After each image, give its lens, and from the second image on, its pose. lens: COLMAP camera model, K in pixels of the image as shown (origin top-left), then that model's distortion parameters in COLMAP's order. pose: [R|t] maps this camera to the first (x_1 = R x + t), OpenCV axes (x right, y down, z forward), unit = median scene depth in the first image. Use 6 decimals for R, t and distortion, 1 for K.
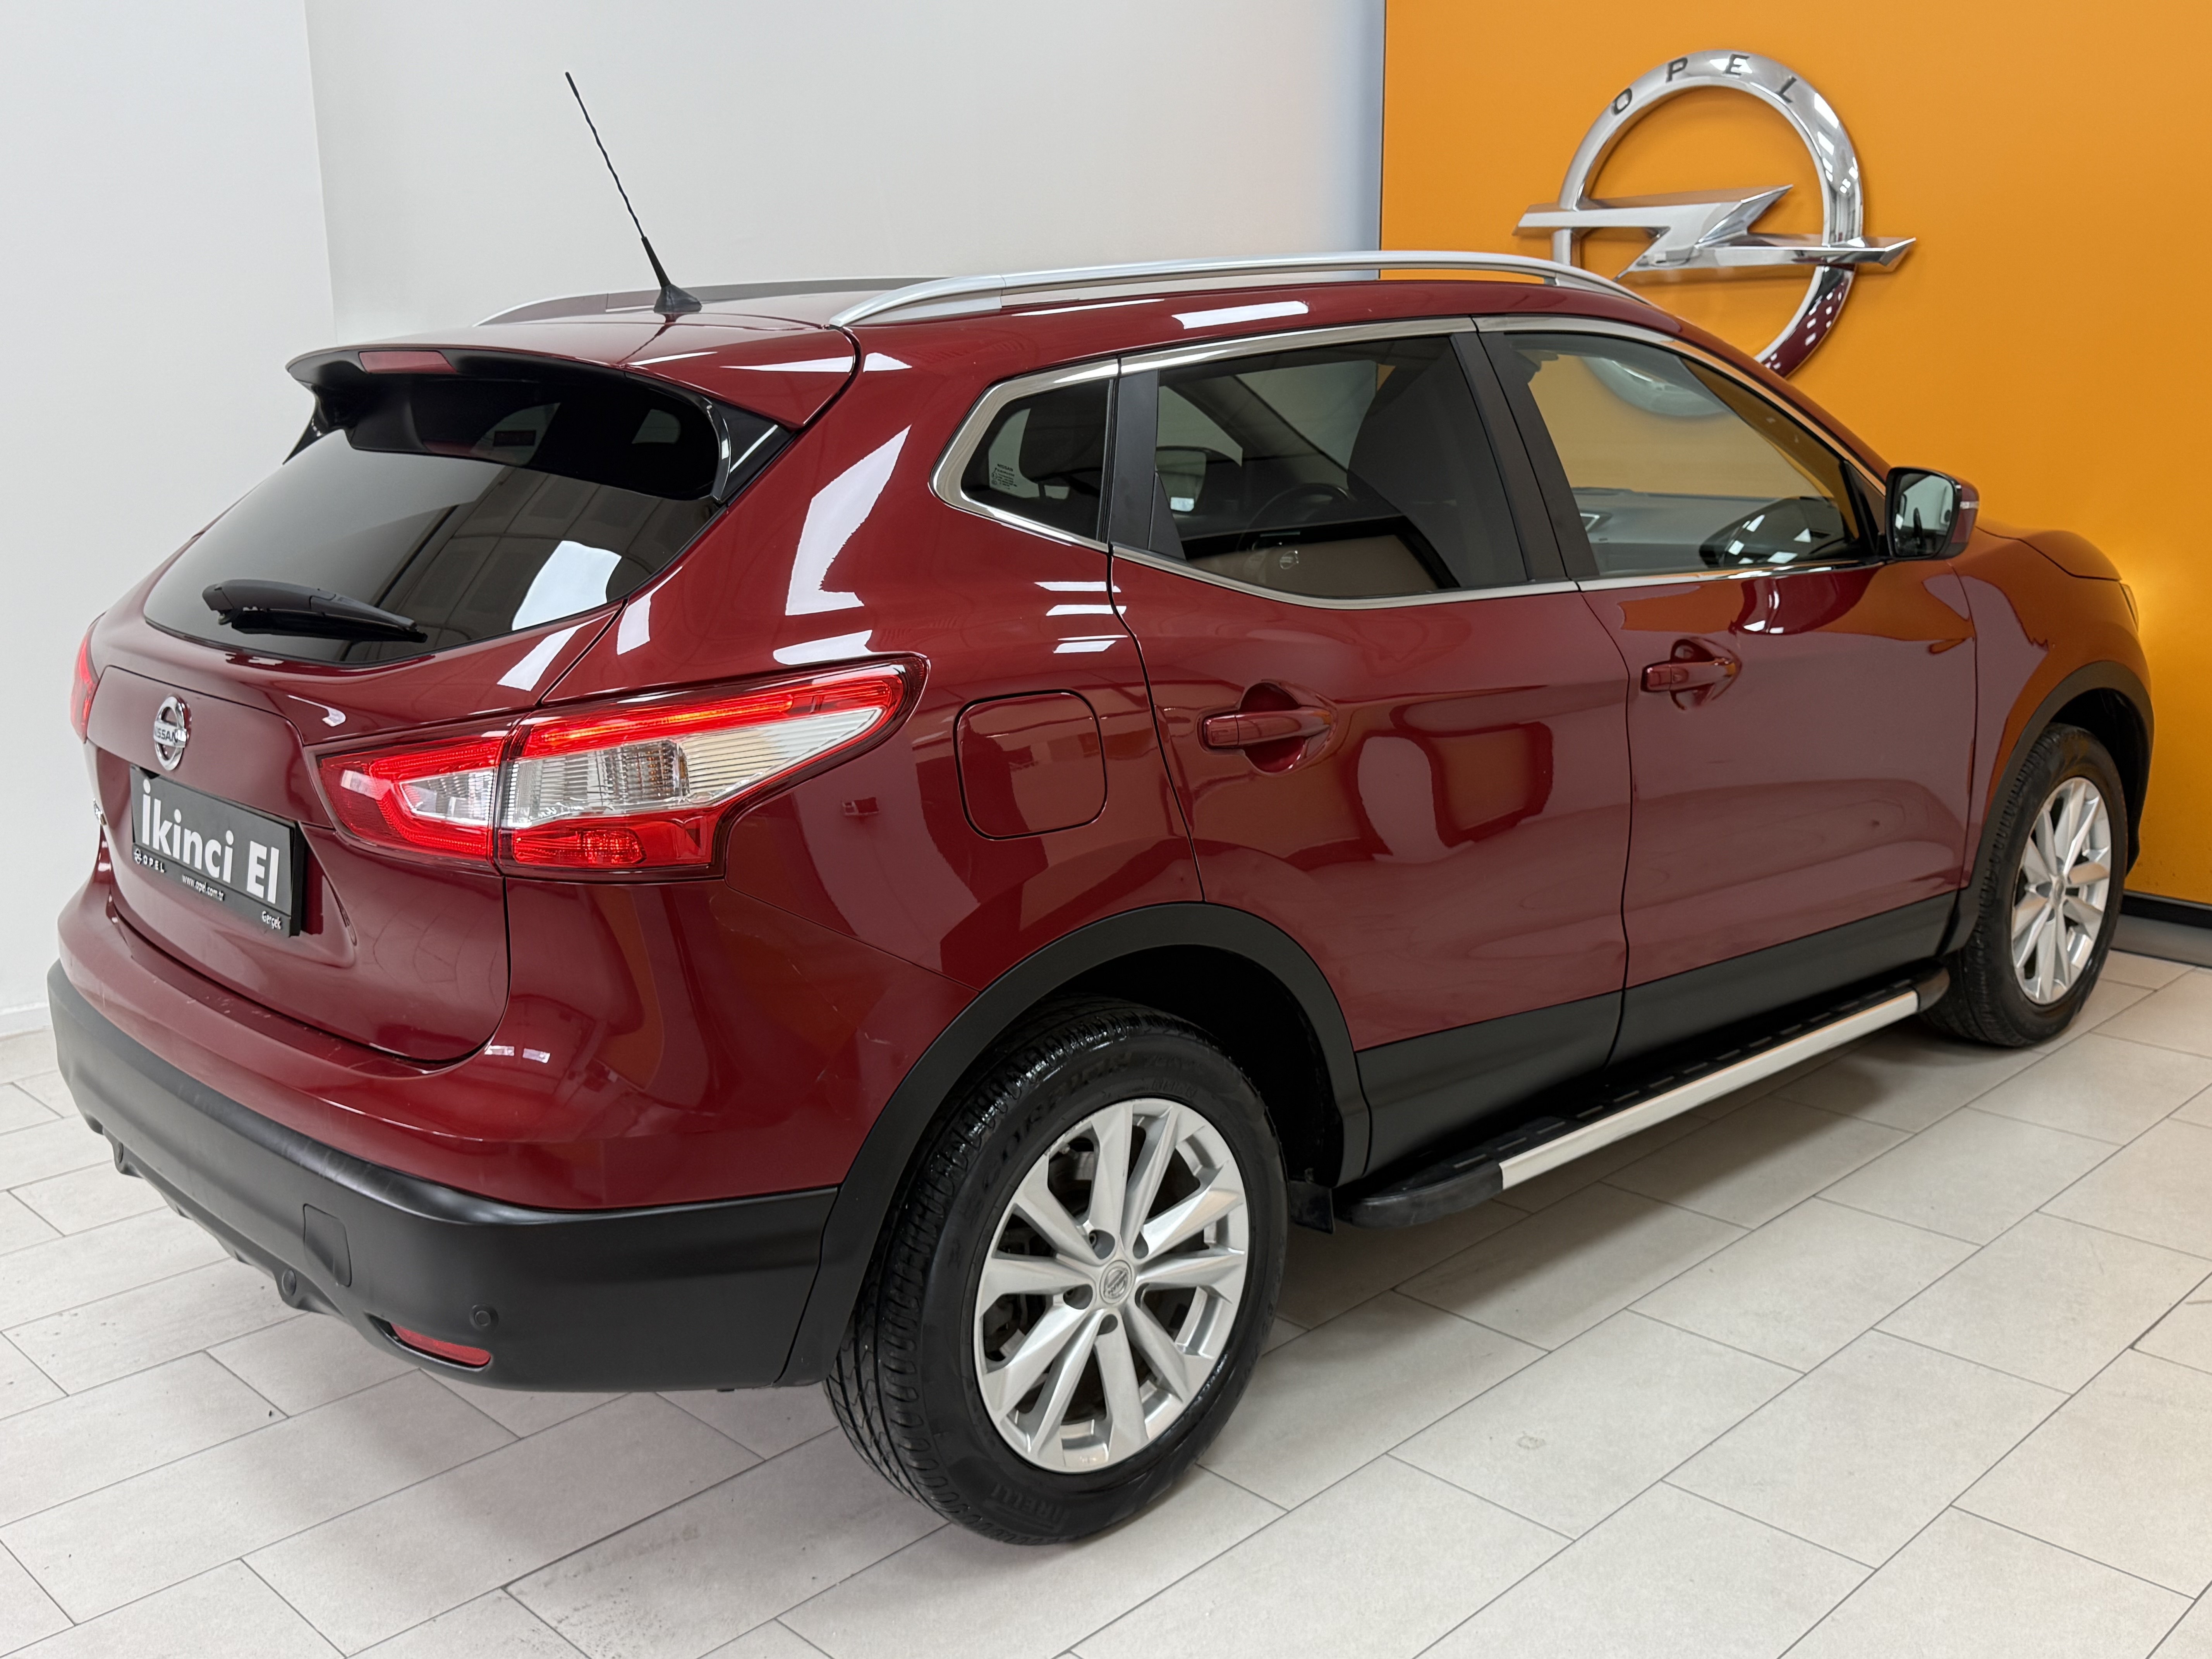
lens RADIAL K [[2125.3, 0, 1106.0], [0, 2125.3, 829.5], [0, 0, 1]] dist [0.003828, 0.003158]
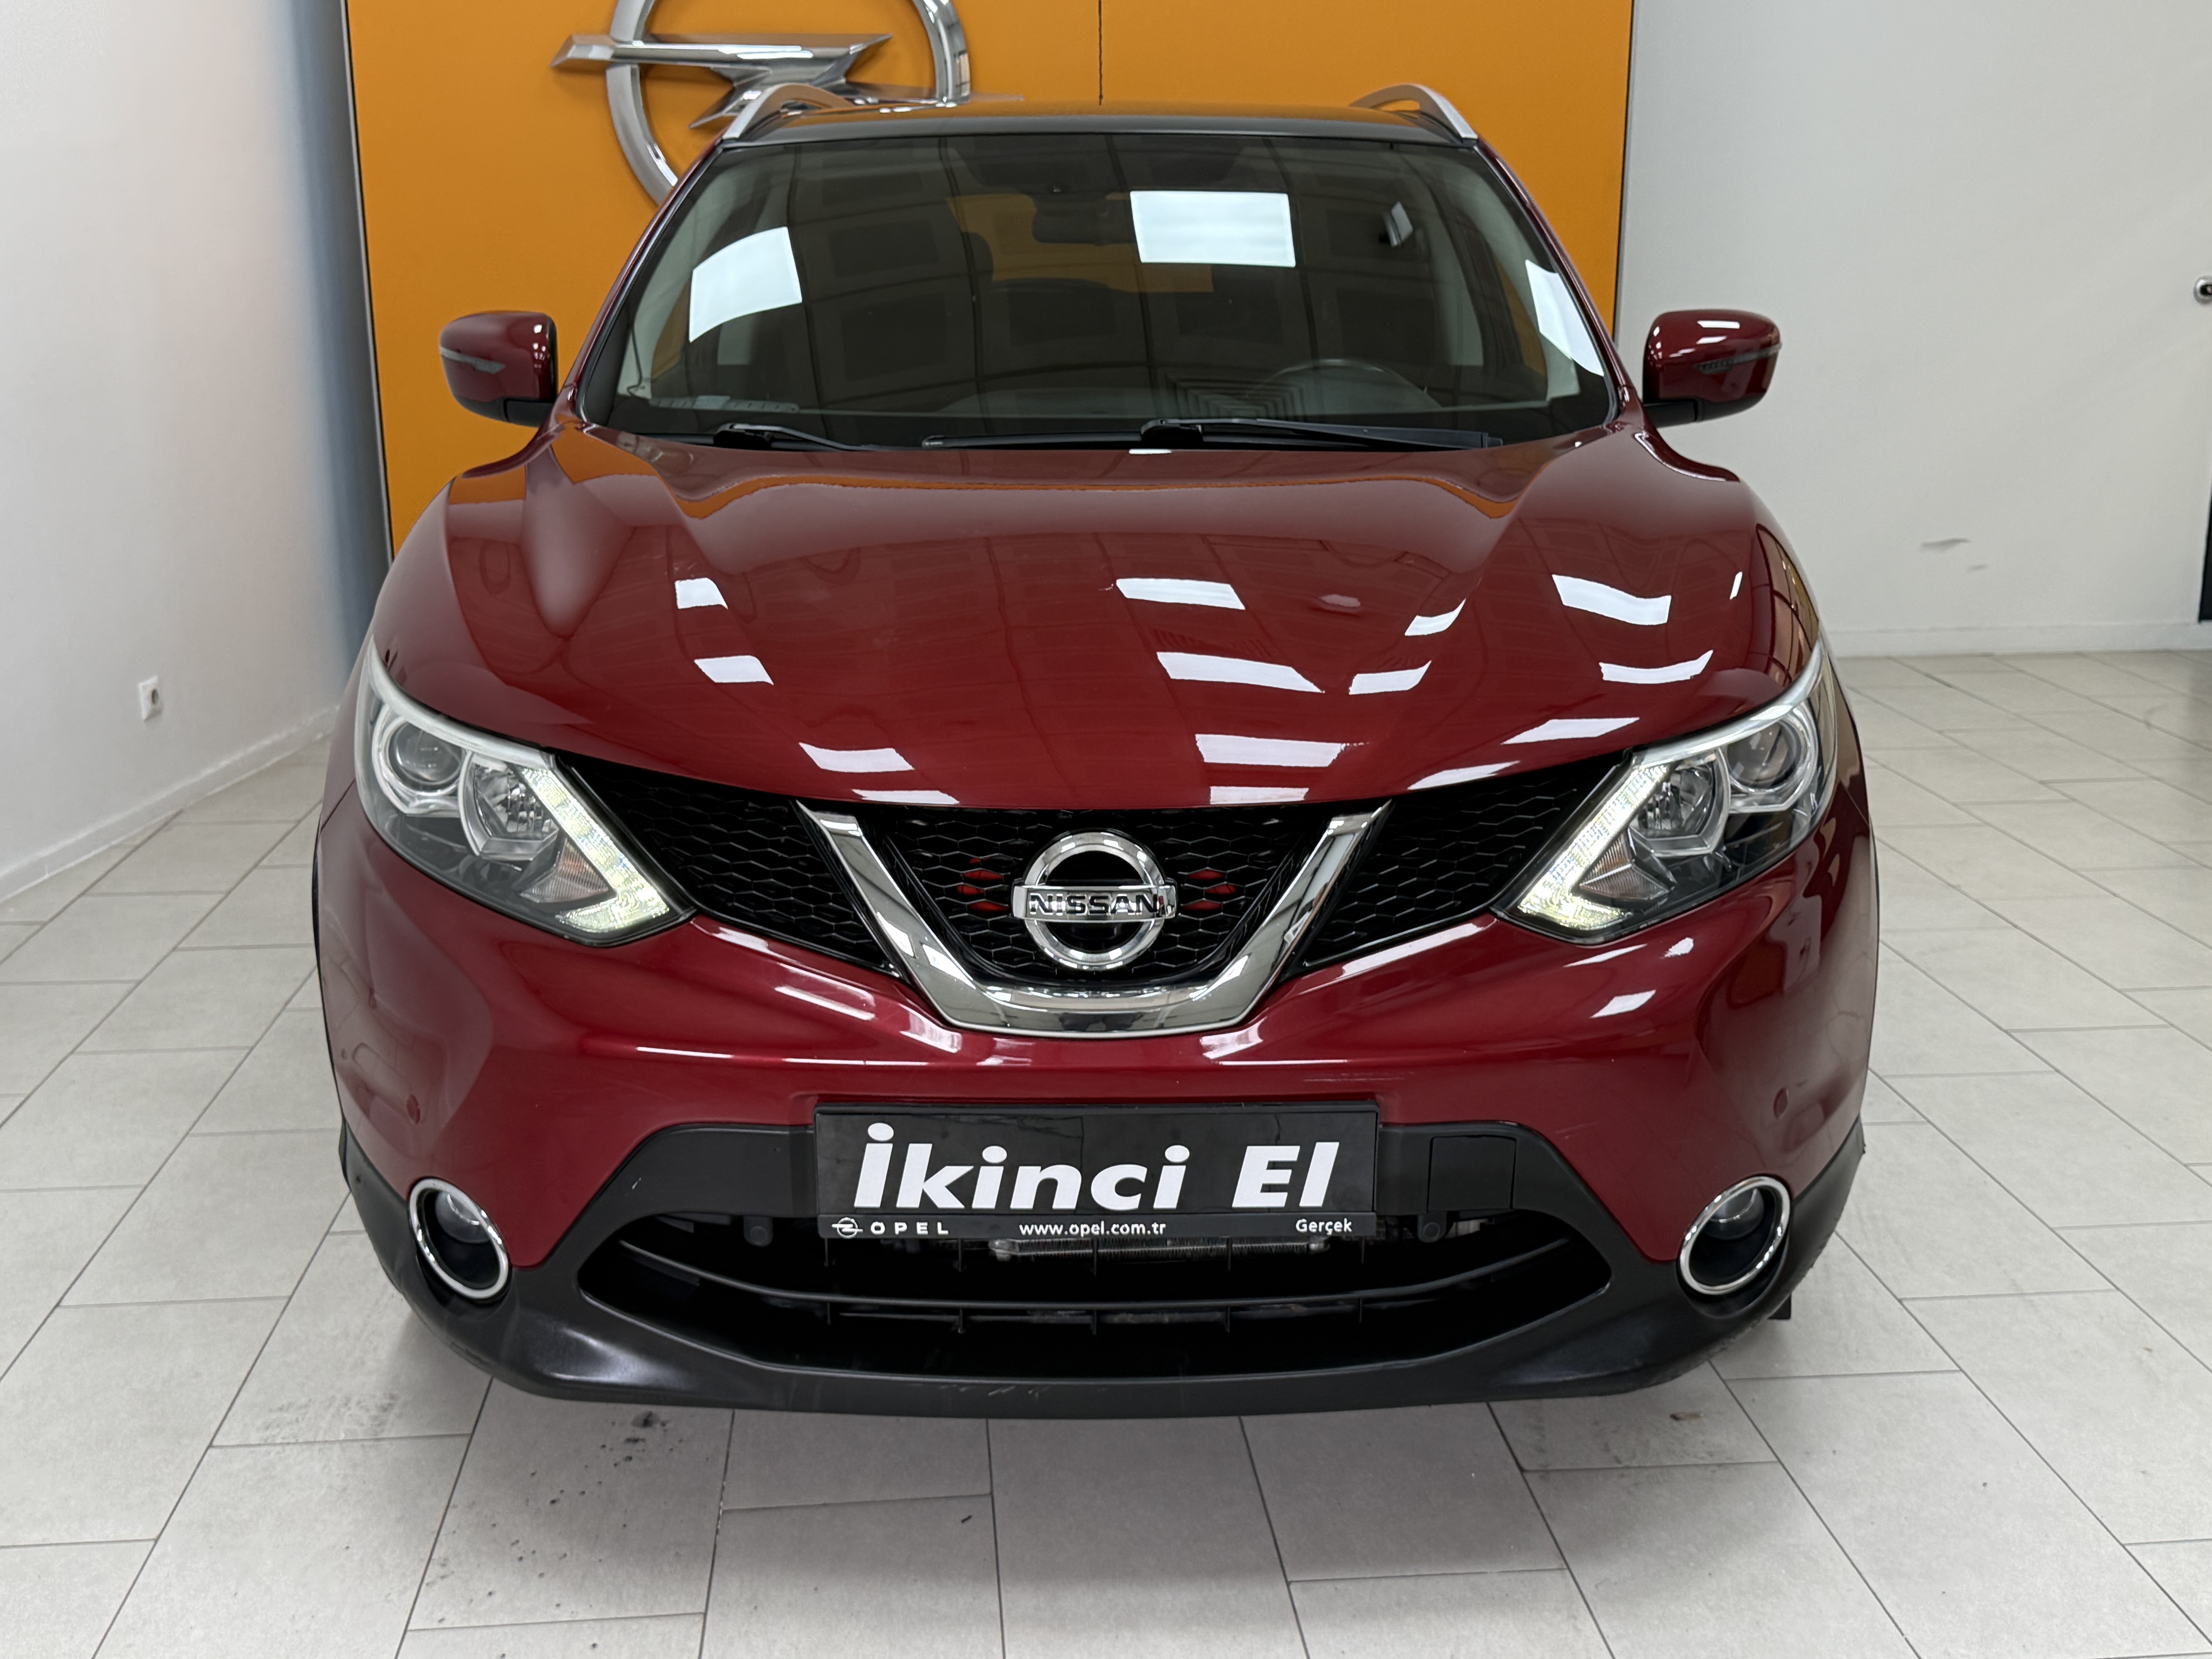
lens RADIAL K [[2387.5, 0, 1106.0], [0, 2387.5, 829.5], [0, 0, 1]] dist [0.231744, -0.555347]
pose [[0.637674, -0.178566, 0.749324, -1.039090], [0.171863, 0.981221, 0.087573, -0.036762], [-0.750889, 0.072938, 0.656388, 0.388611]]
